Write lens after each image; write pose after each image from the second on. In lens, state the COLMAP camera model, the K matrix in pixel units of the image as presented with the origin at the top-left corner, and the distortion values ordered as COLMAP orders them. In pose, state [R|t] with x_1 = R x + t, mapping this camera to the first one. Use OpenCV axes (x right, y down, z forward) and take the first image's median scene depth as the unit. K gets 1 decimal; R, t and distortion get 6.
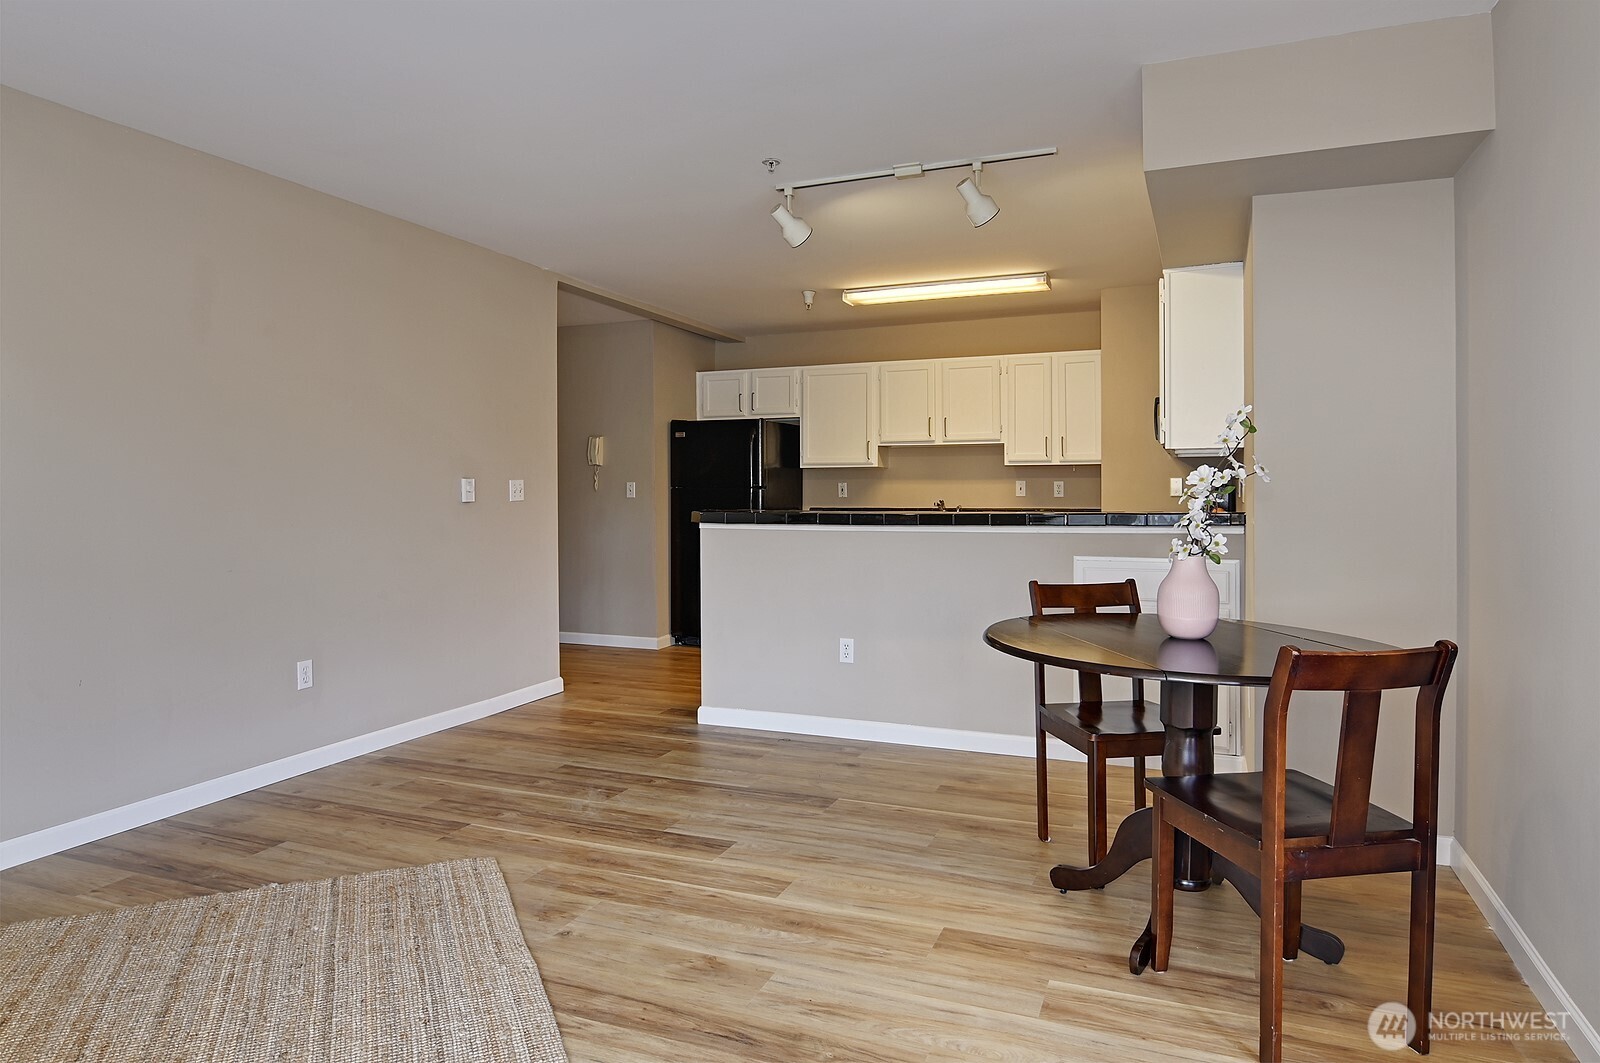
lens RADIAL K [[982.8, 0, 814.7], [0, 982.8, 489.5], [0, 0, 1]] dist [-0.009221, -0.000425]
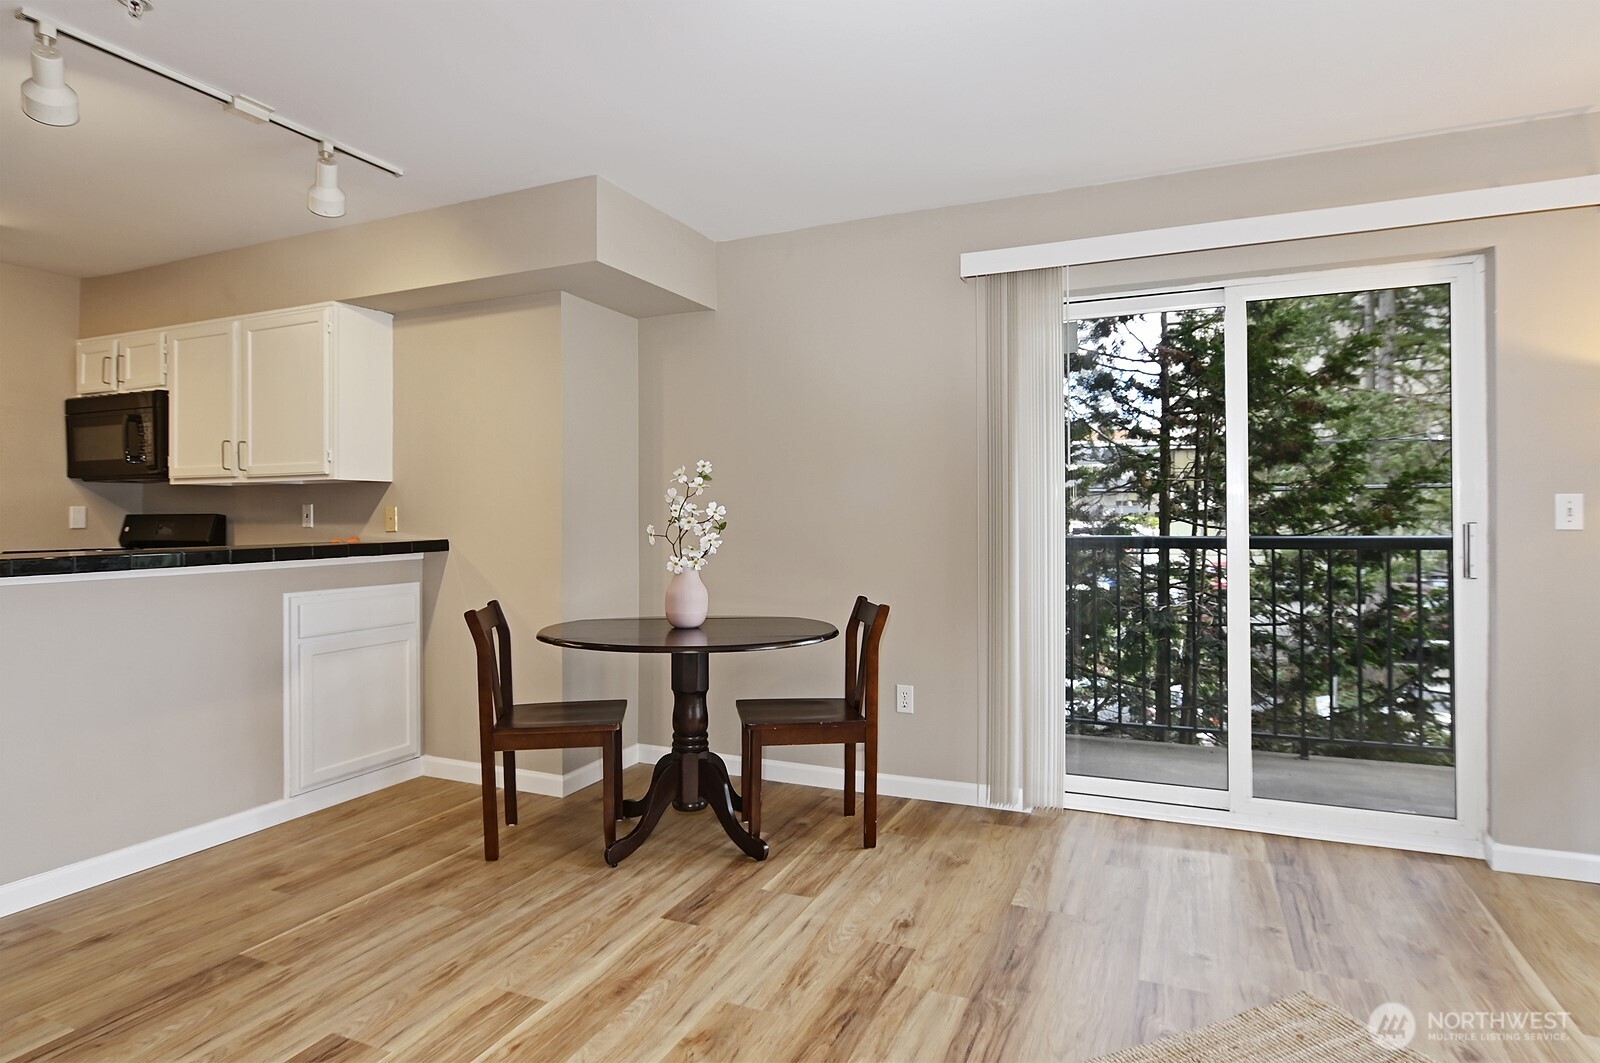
lens RADIAL K [[887.7, 0, 804.5], [0, 887.7, 495.4], [0, 0, 1]] dist [-0.010952, -0.000866]
pose [[0.048158, 0.012668, 0.998759, -0.549779], [0.008649, 0.999877, -0.013099, -0.006281], [-0.998802, 0.009269, 0.048042, 0.509228]]
